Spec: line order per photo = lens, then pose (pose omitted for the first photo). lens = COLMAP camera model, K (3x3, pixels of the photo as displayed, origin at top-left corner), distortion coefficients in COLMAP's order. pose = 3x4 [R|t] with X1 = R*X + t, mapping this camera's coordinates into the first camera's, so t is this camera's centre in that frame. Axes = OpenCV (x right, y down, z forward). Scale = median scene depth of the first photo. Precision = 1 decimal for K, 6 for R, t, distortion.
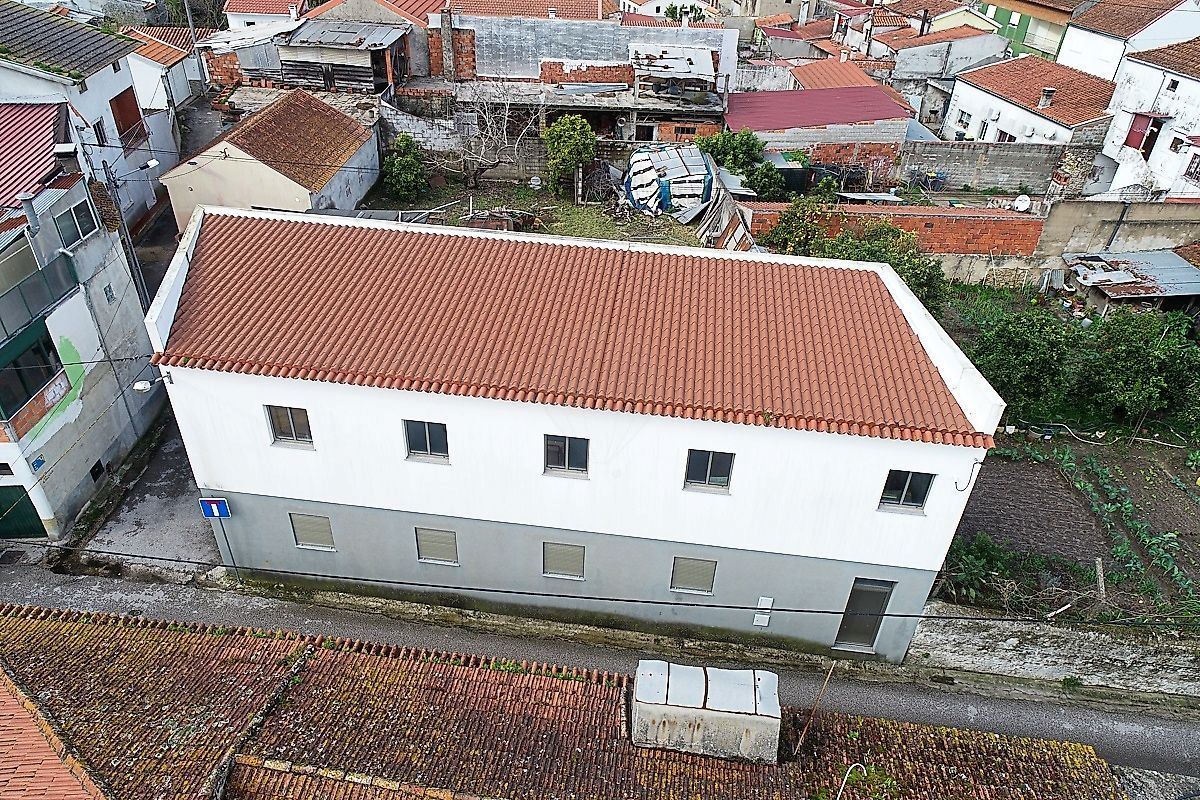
lens RADIAL K [[803.5, 0, 598.4], [0, 803.5, 402.6], [0, 0, 1]] dist [0.002520, 0.000622]
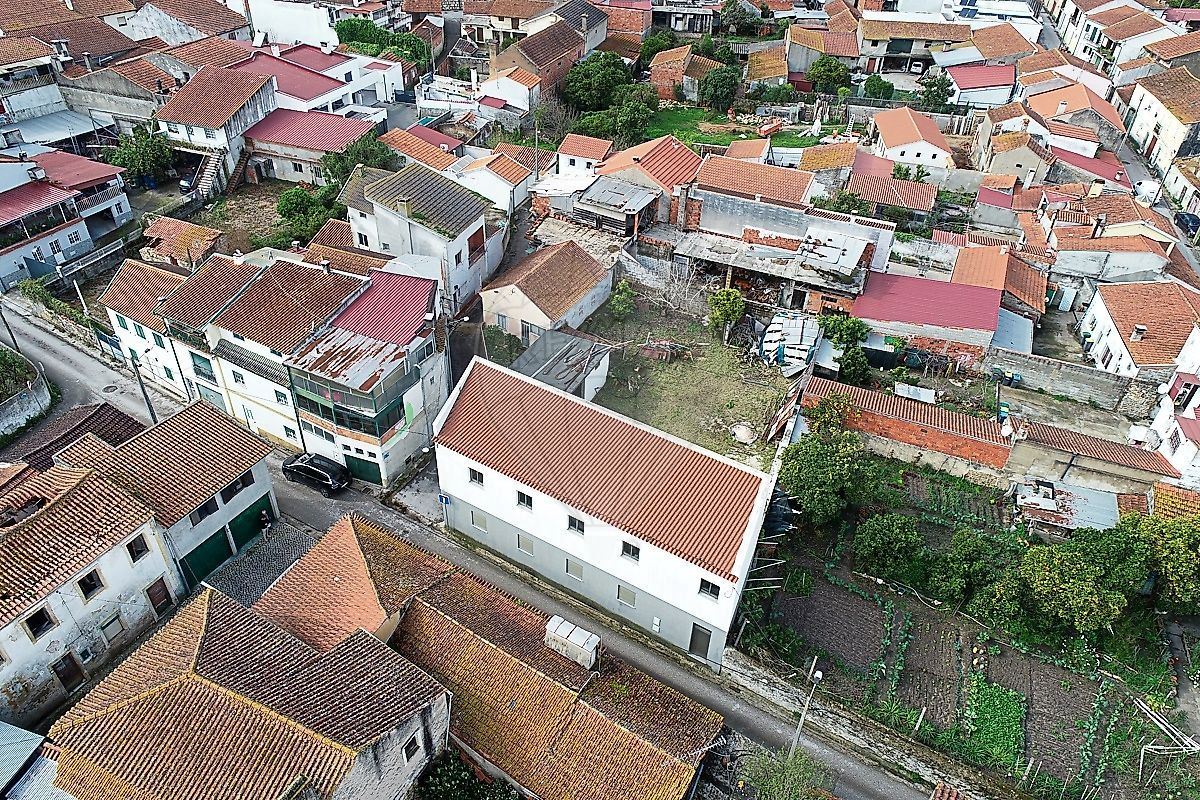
lens RADIAL K [[803.5, 0, 598.4], [0, 803.5, 402.9], [0, 0, 1]] dist [0.002520, 0.000622]
pose [[0.905538, 0.248471, -0.343895, 0.337323], [-0.240716, 0.968362, 0.065811, -0.206130], [0.349367, 0.023187, 0.936699, -0.525833]]
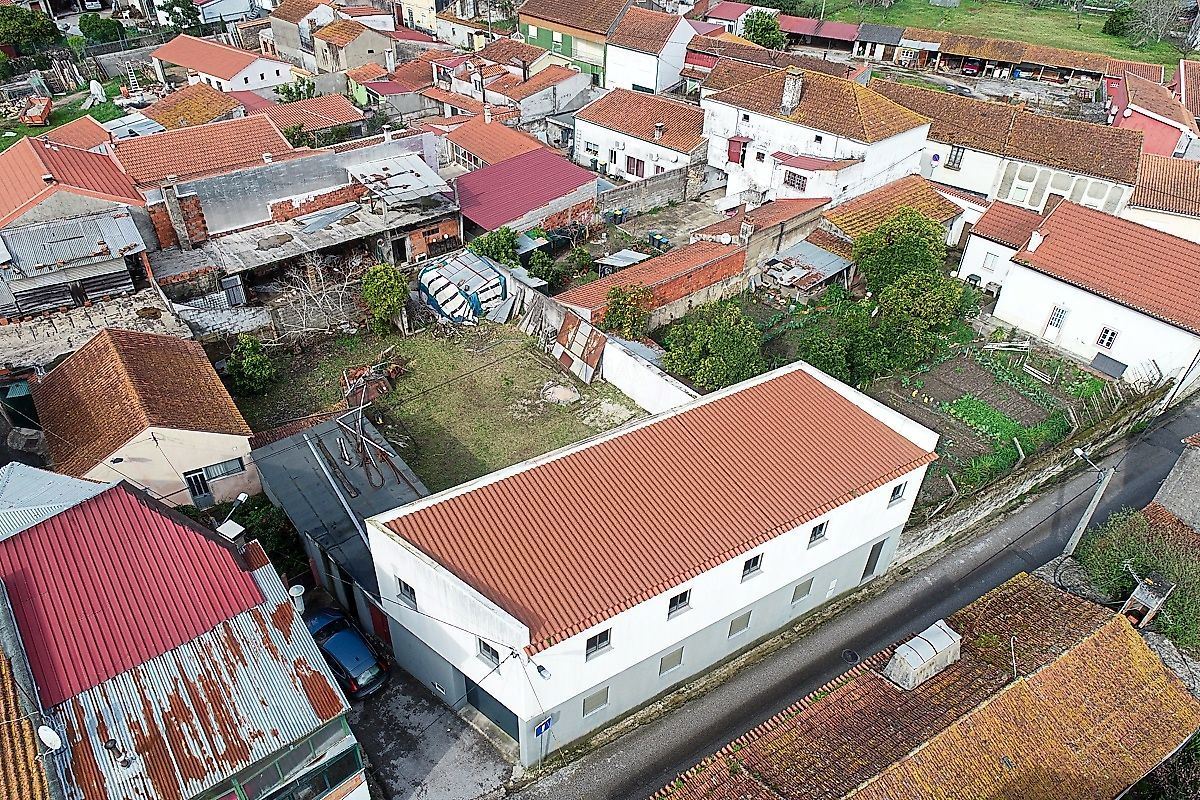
lens RADIAL K [[803.5, 0, 596.1], [0, 803.5, 404.2], [0, 0, 1]] dist [0.002520, 0.000622]
pose [[0.785663, -0.389308, 0.480805, -0.438254], [0.350772, 0.920502, 0.172150, -0.289724], [-0.509601, 0.033401, 0.859762, -0.102569]]
